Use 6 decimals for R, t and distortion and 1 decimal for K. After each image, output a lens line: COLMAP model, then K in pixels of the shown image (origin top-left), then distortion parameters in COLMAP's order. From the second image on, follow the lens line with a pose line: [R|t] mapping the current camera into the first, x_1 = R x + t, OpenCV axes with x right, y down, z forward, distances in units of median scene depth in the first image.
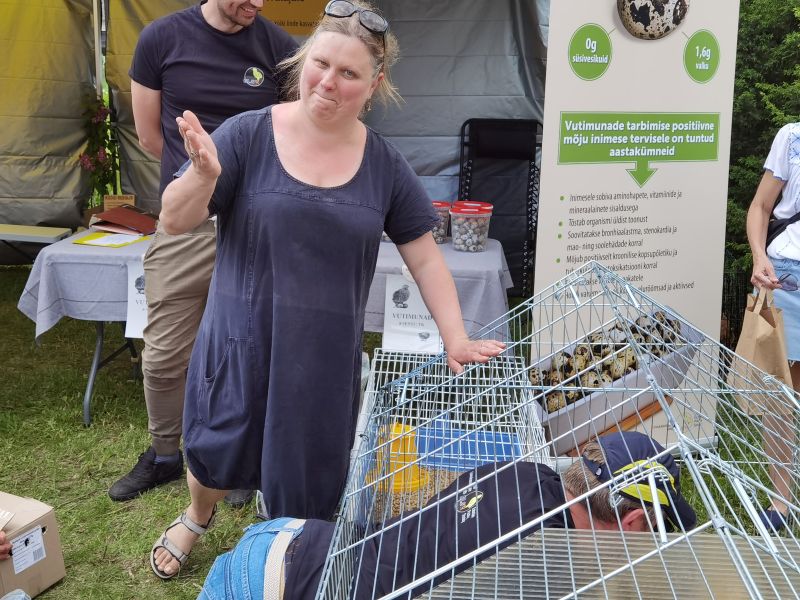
lens RADIAL K [[1031.5, 0, 400.0], [0, 1031.5, 300.0], [0, 0, 1]] dist [-0.019576, 0.167824]
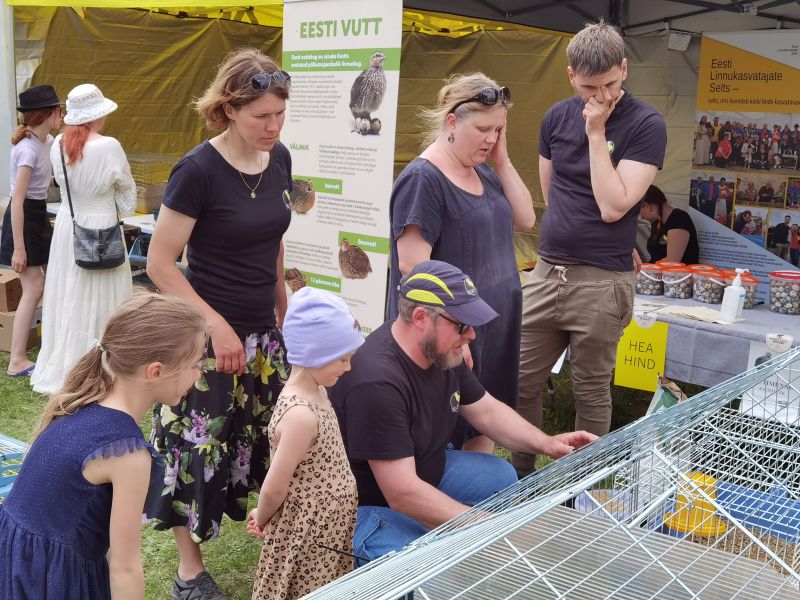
lens RADIAL K [[1033.3, 0, 400.0], [0, 1033.3, 300.0], [0, 0, 1]] dist [-0.017779, -0.027335]
pose [[0.836032, 0.111254, -0.537283, 0.263120], [-0.142459, 0.989659, -0.016744, 0.002852], [0.529864, 0.090539, 0.843236, -0.082597]]
